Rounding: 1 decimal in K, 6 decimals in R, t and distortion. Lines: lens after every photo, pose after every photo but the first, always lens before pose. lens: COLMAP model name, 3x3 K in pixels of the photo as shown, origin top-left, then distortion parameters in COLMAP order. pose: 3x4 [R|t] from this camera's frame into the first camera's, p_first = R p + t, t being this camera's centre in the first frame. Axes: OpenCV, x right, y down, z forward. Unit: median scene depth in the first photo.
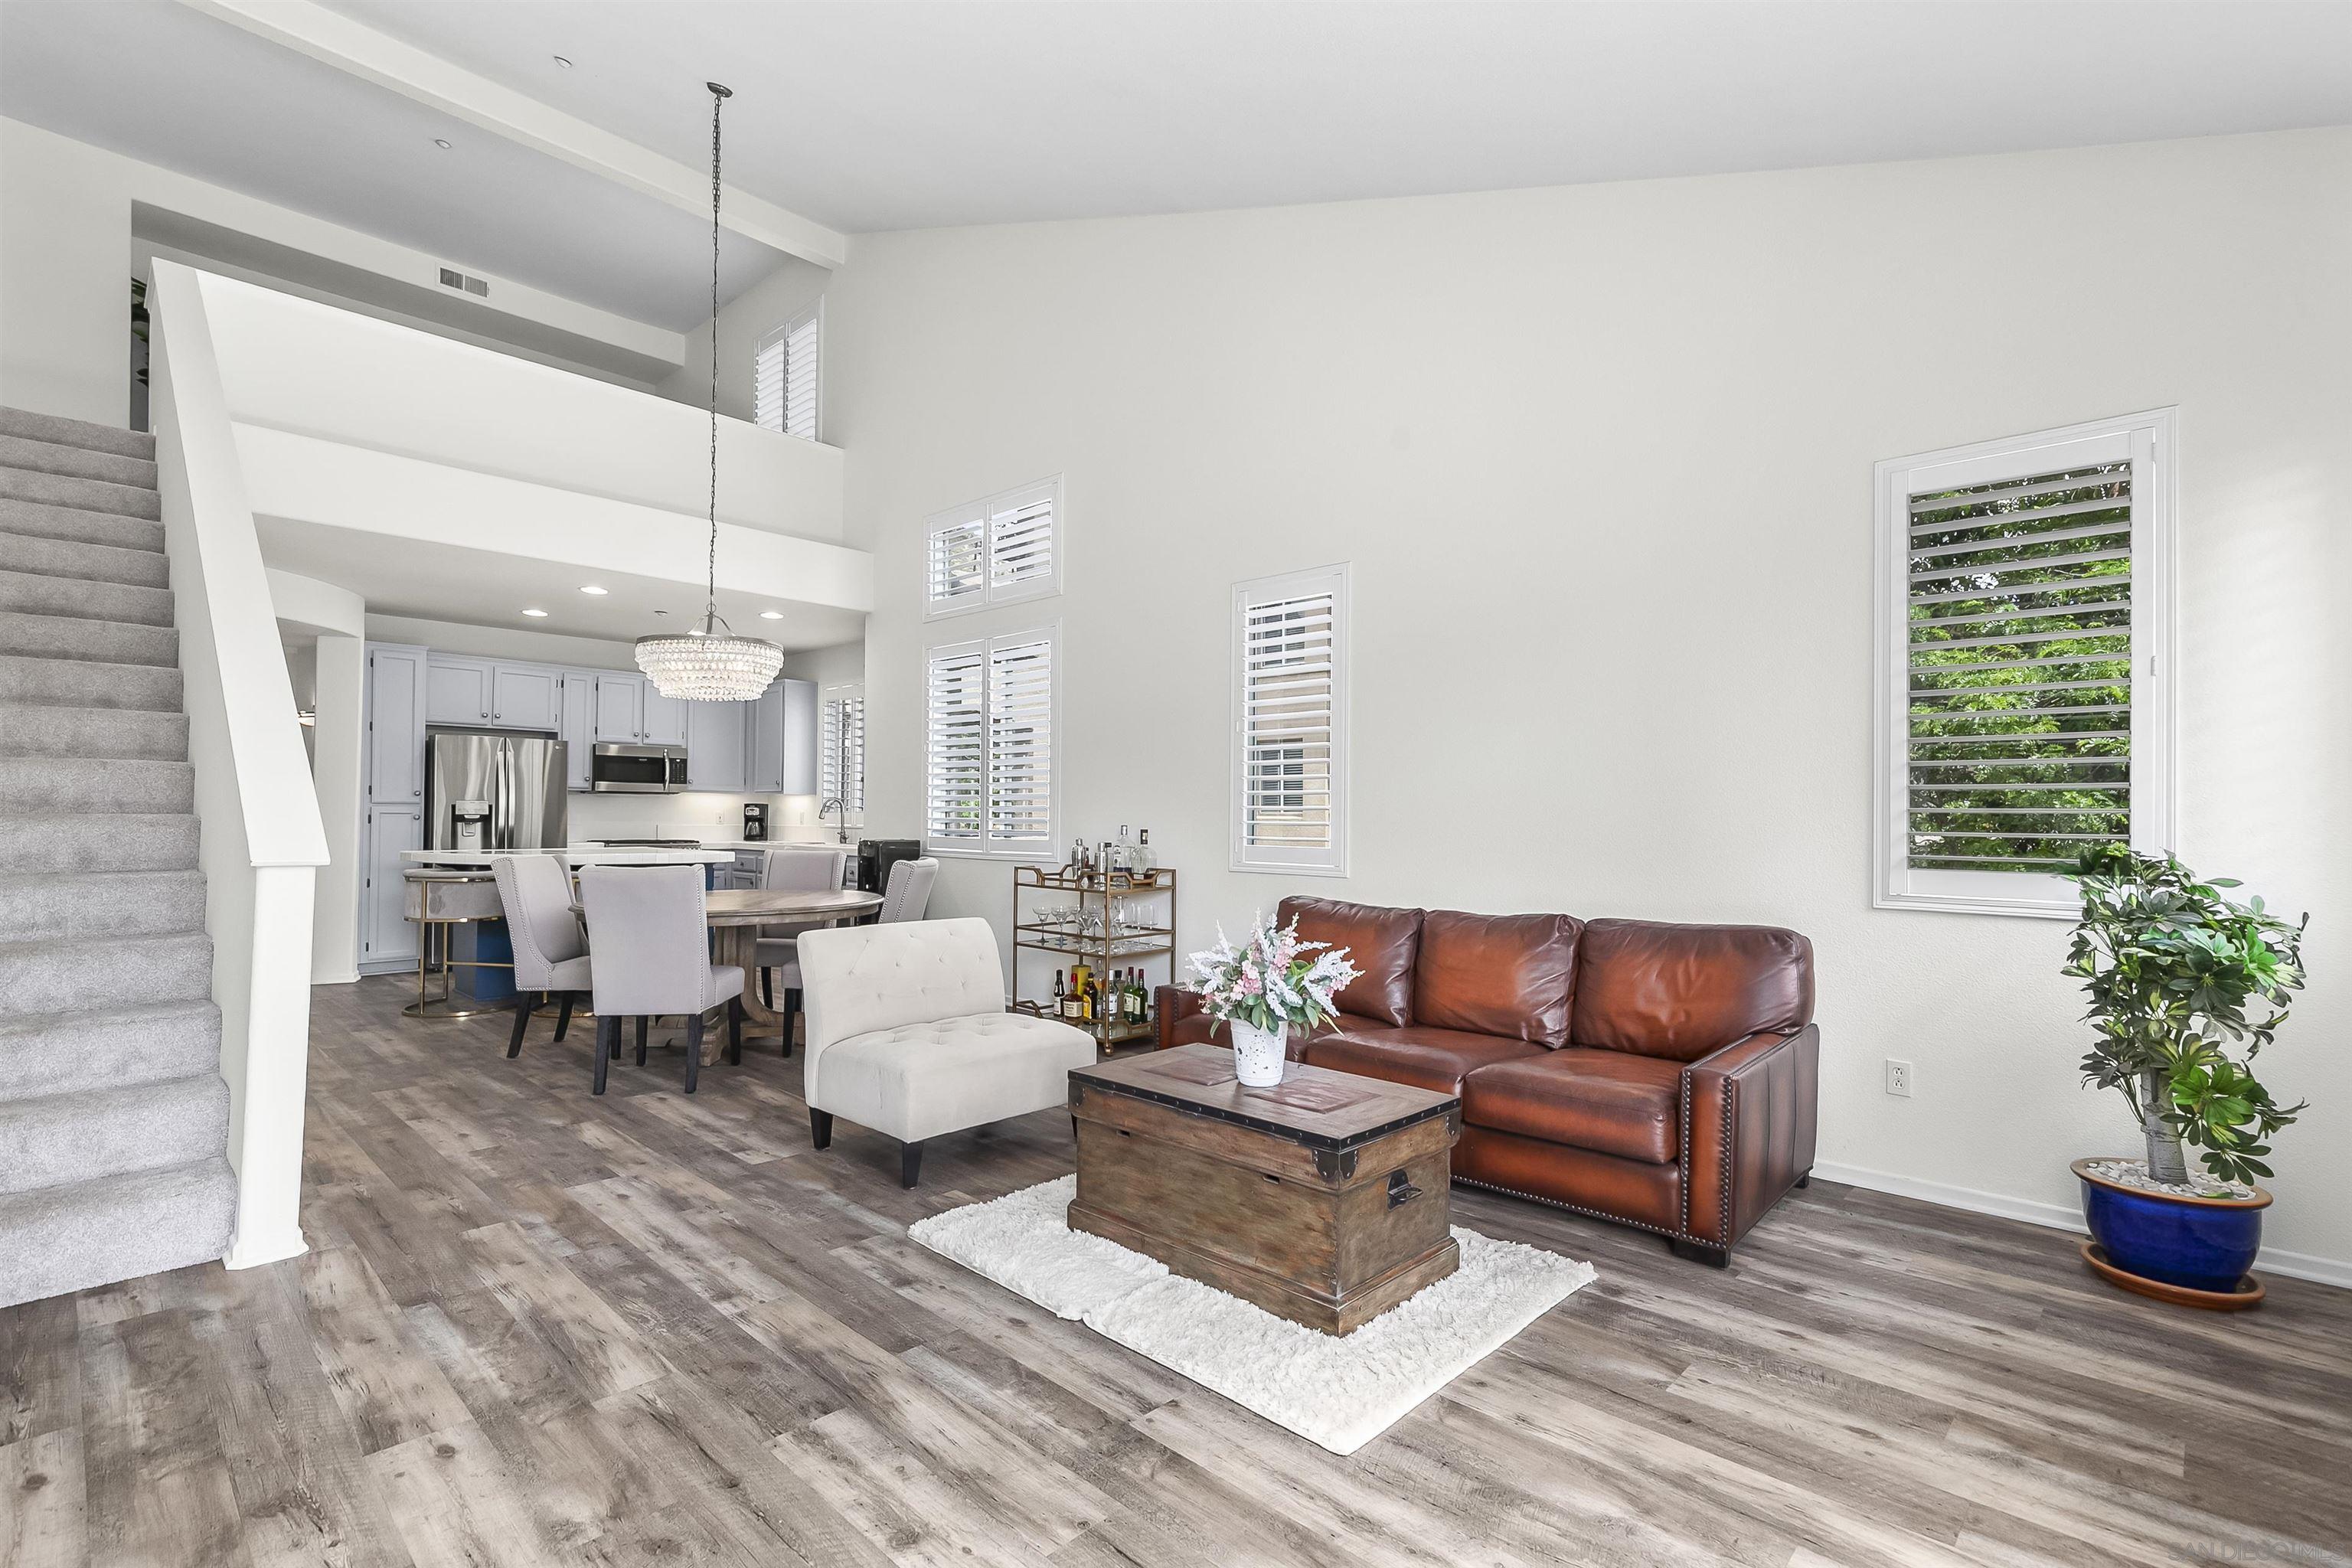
lens RADIAL K [[1080.7, 0, 1169.2], [0, 1080.7, 798.0], [0, 0, 1]] dist [0.008449, 0.002039]
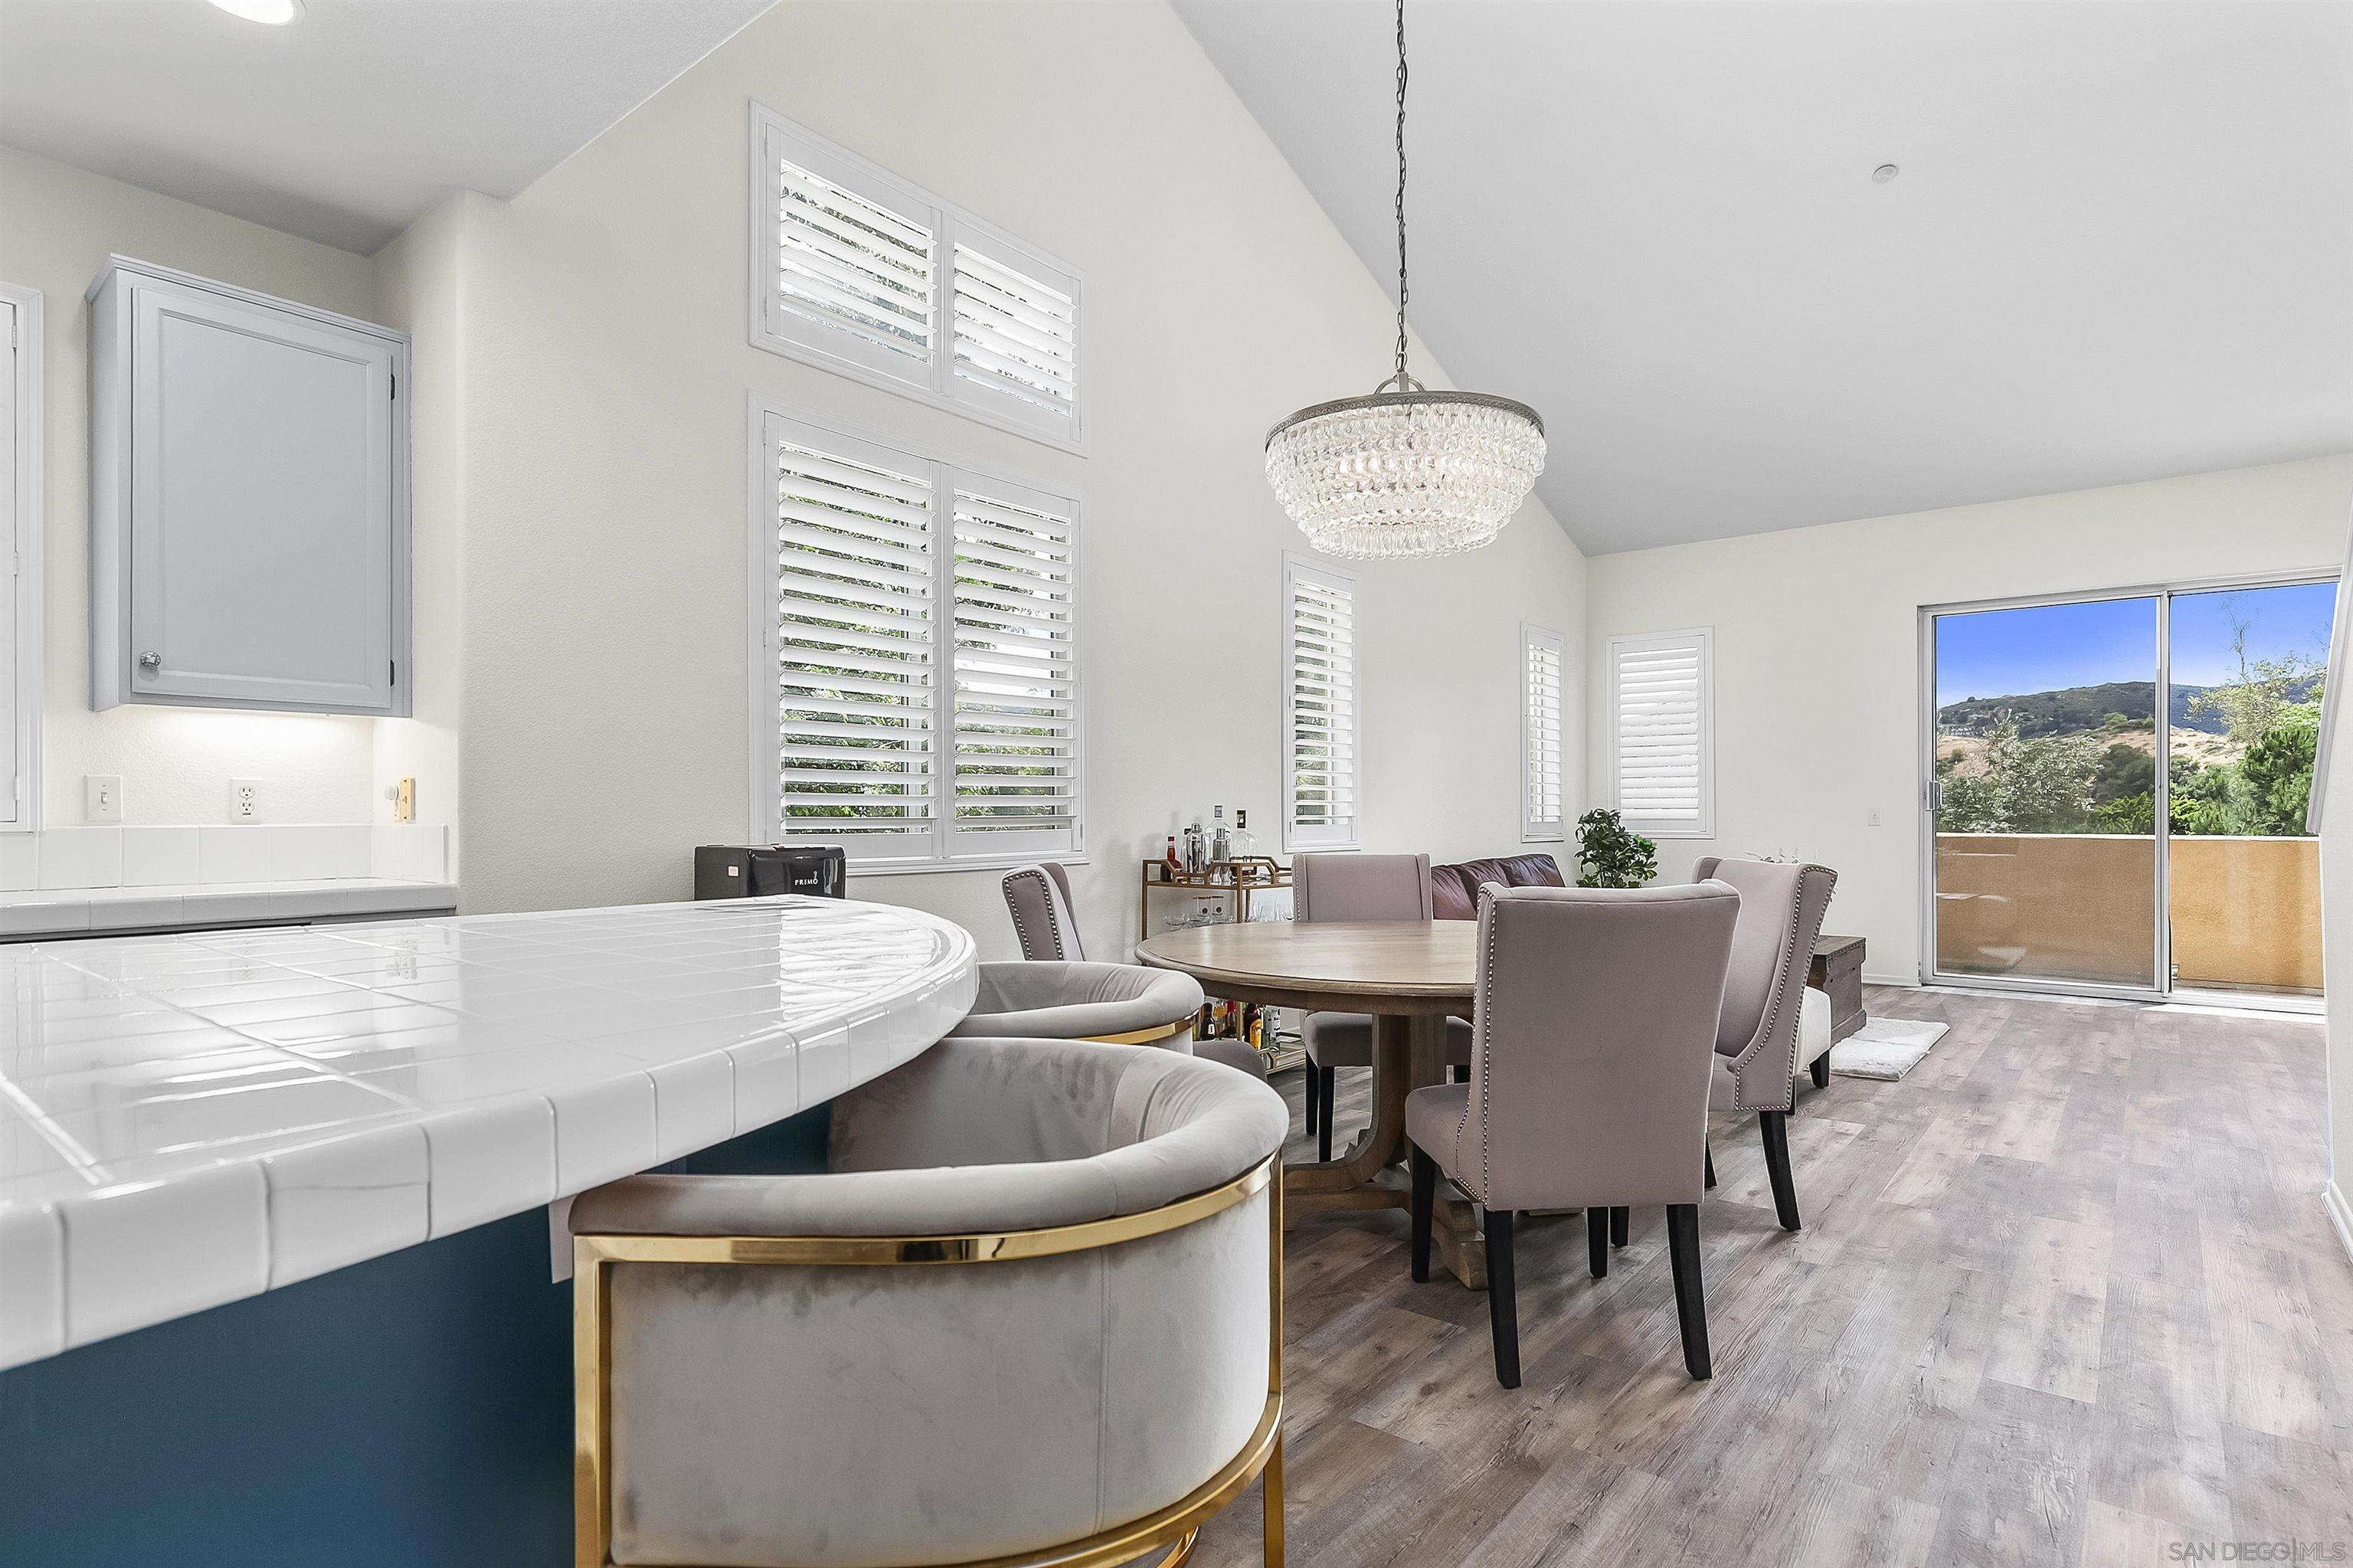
lens RADIAL K [[1219.8, 0, 1173.0], [0, 1219.8, 798.5], [0, 0, 1]] dist [0.017153, 0.000181]
pose [[-0.100082, 0.002486, 0.994976, -2.061872], [-0.016773, 0.999851, -0.004185, 0.051156], [-0.994838, -0.017108, -0.100025, 2.456325]]
